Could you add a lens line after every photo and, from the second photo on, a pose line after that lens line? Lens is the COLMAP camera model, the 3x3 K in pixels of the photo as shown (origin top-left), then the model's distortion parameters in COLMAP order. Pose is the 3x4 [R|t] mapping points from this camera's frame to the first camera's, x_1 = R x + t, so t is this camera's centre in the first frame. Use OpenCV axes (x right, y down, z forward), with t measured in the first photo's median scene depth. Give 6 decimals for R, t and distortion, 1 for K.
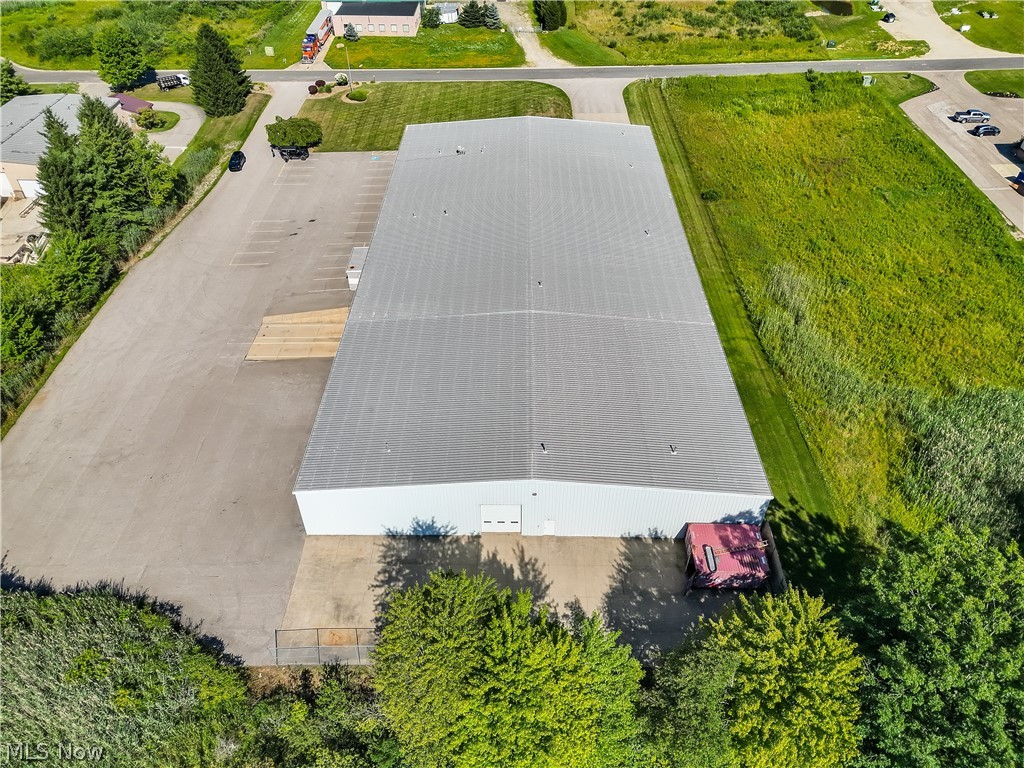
lens RADIAL K [[716.1, 0, 512.0], [0, 716.1, 384.4], [0, 0, 1]] dist [0.078407, -0.076980]
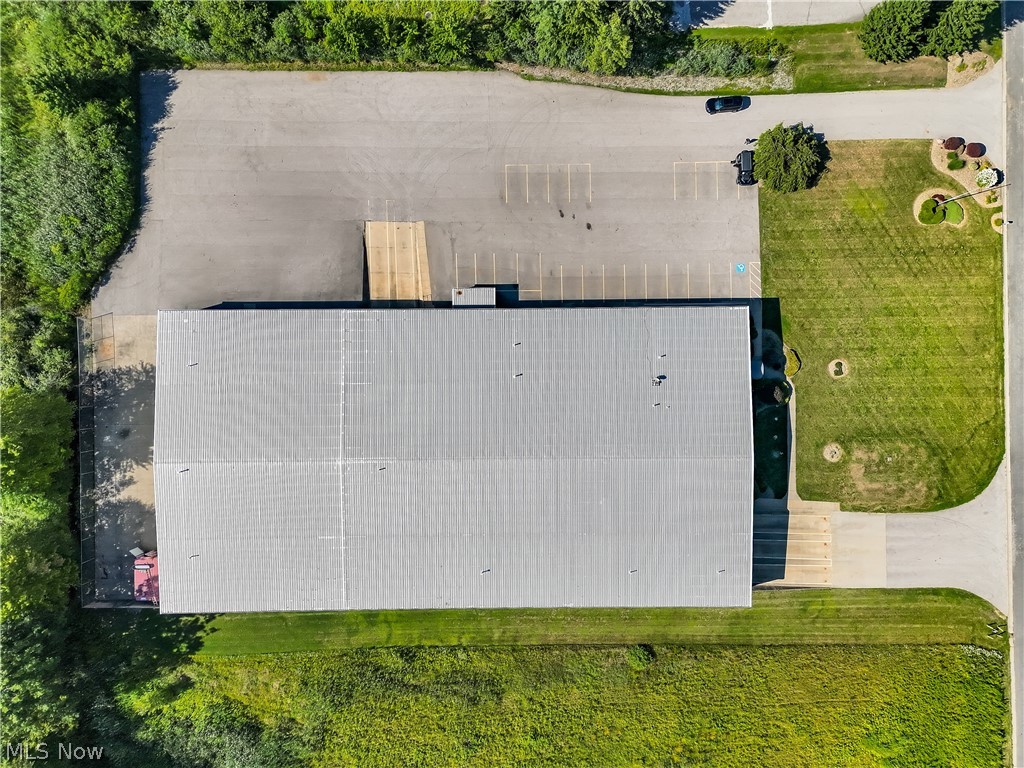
lens RADIAL K [[716.1, 0, 512.0], [0, 716.1, 384.4], [0, 0, 1]] dist [0.078407, -0.076980]
pose [[0.019997, 0.999779, 0.006447, -0.062490], [-0.663447, 0.008445, 0.748176, -0.711282], [0.747956, -0.019238, 0.663469, 0.239211]]
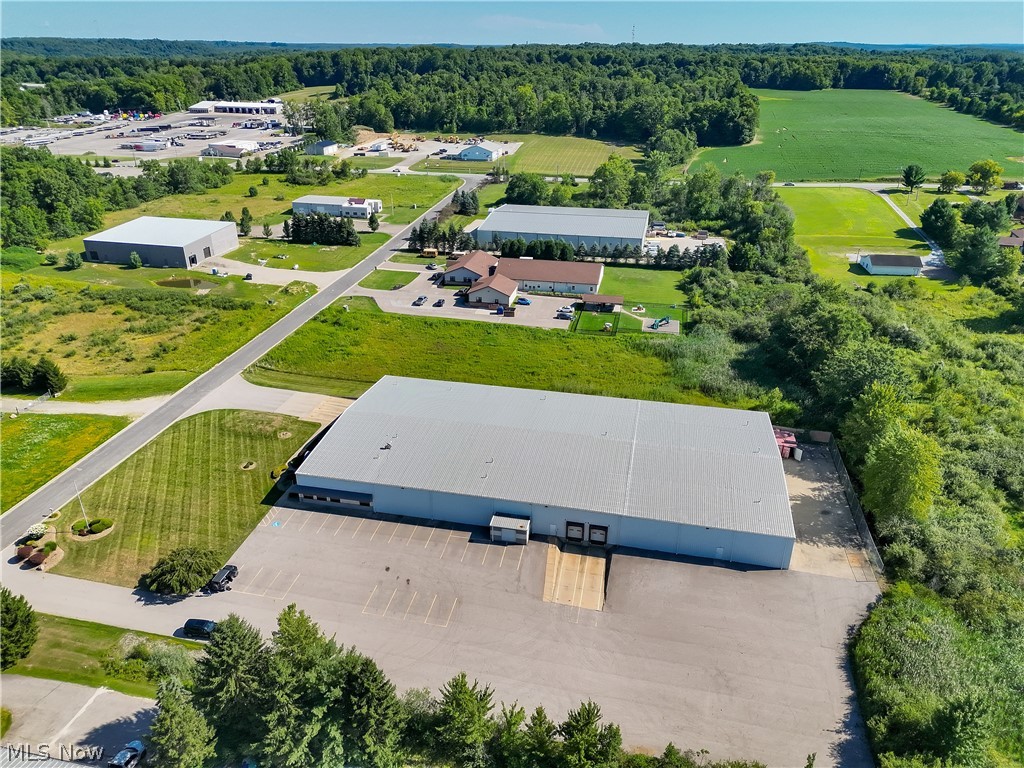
lens RADIAL K [[716.1, 0, 512.0], [0, 716.1, 384.4], [0, 0, 1]] dist [0.078407, -0.076980]
pose [[0.202457, -0.417148, 0.886002, -0.831757], [0.644764, 0.737749, 0.200015, -0.411542], [-0.737083, 0.530767, 0.418324, 0.266851]]
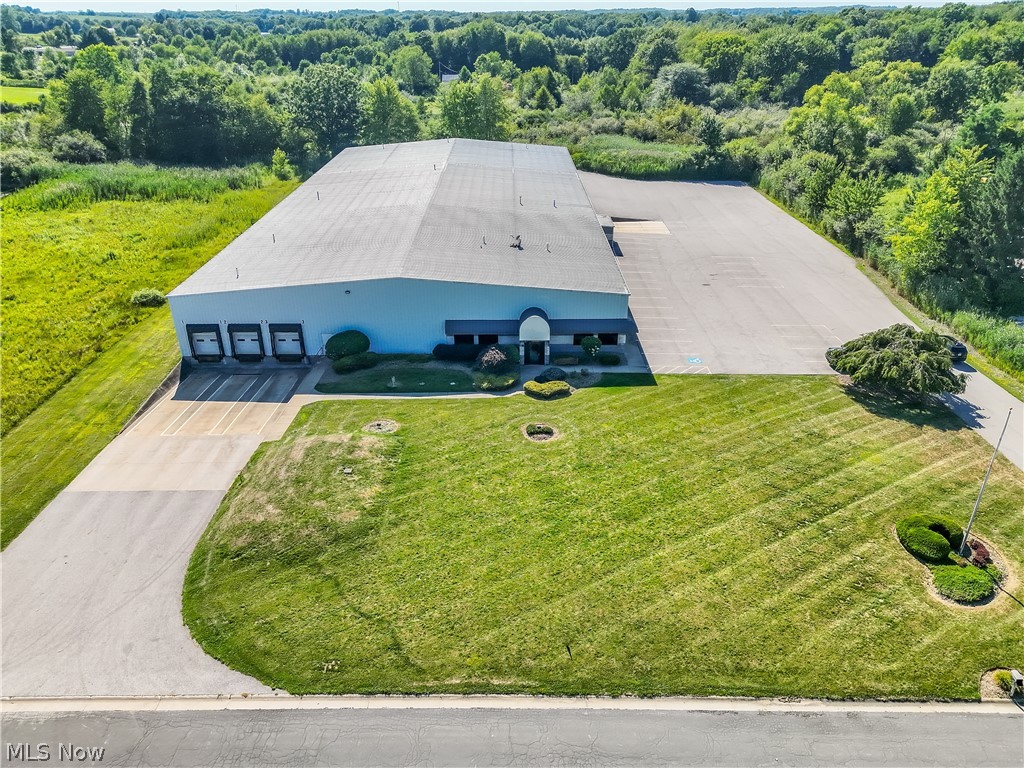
lens RADIAL K [[730.7, 0, 513.1], [0, 730.7, 370.0], [0, 0, 1]] dist [0.075581, -0.073160]
pose [[-0.999784, 0.012048, -0.016924, -0.045678], [-0.010894, 0.389616, 0.920913, -0.749696], [0.017689, 0.920899, -0.389400, 1.138497]]
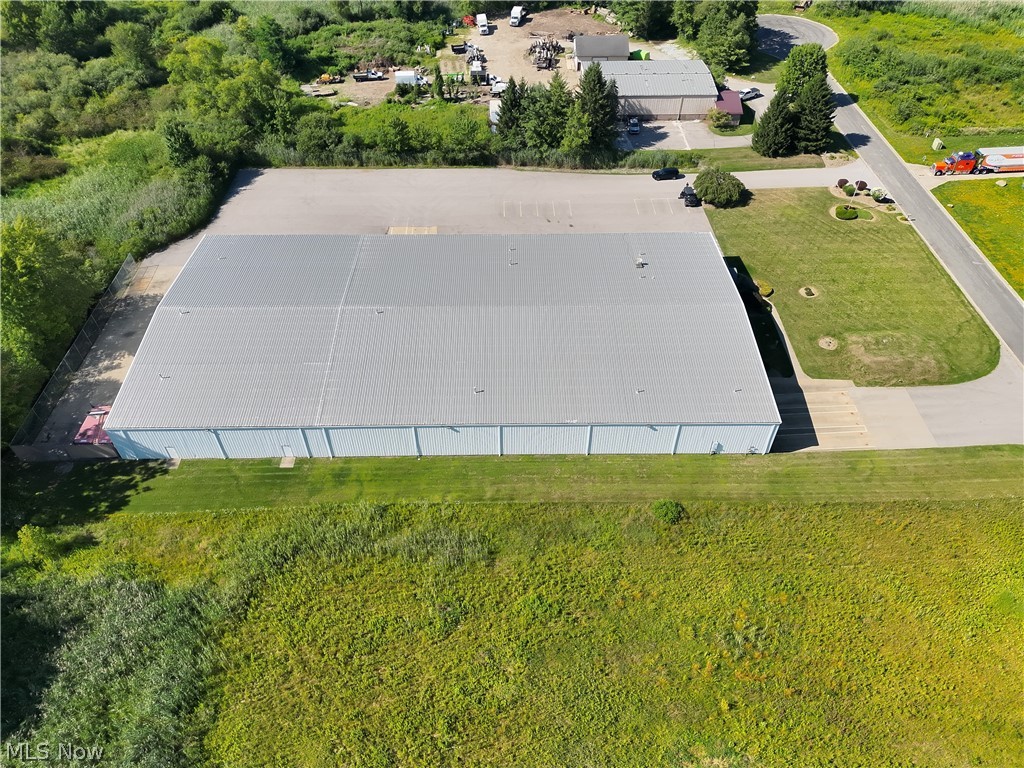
lens RADIAL K [[730.7, 0, 513.1], [0, 730.7, 370.0], [0, 0, 1]] dist [0.075581, -0.073160]
pose [[0.023232, 0.689199, -0.724200, 0.606839], [-0.660588, 0.554307, 0.506326, -0.520715], [0.750389, 0.466635, 0.468154, 0.397441]]
